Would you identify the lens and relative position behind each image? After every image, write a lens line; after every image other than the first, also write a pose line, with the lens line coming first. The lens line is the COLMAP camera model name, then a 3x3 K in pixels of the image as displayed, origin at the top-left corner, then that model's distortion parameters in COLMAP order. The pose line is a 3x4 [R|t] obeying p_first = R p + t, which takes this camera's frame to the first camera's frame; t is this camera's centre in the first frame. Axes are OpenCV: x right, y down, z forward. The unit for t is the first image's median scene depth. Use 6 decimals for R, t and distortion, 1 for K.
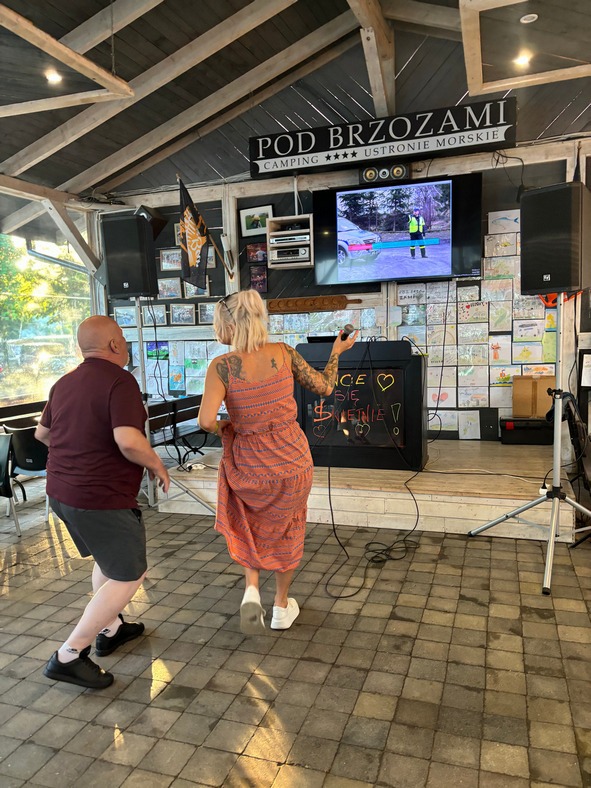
lens RADIAL K [[598.4, 0, 300.1], [0, 598.4, 396.9], [0, 0, 1]] dist [0.031532, -0.024828]
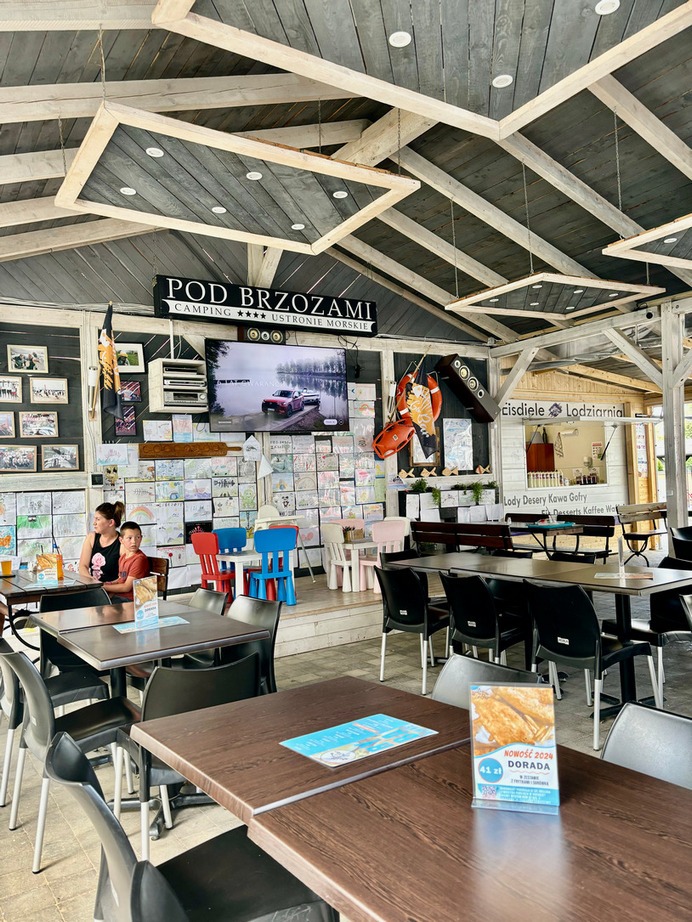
lens RADIAL K [[700.2, 0, 340.3], [0, 700.2, 460.4], [0, 0, 1]] dist [0.031532, -0.024828]
pose [[0.609616, 0.030204, 0.792121, -0.800730], [0.116287, 0.985055, -0.127056, 0.034266], [-0.784121, 0.169569, 0.596993, 0.163405]]
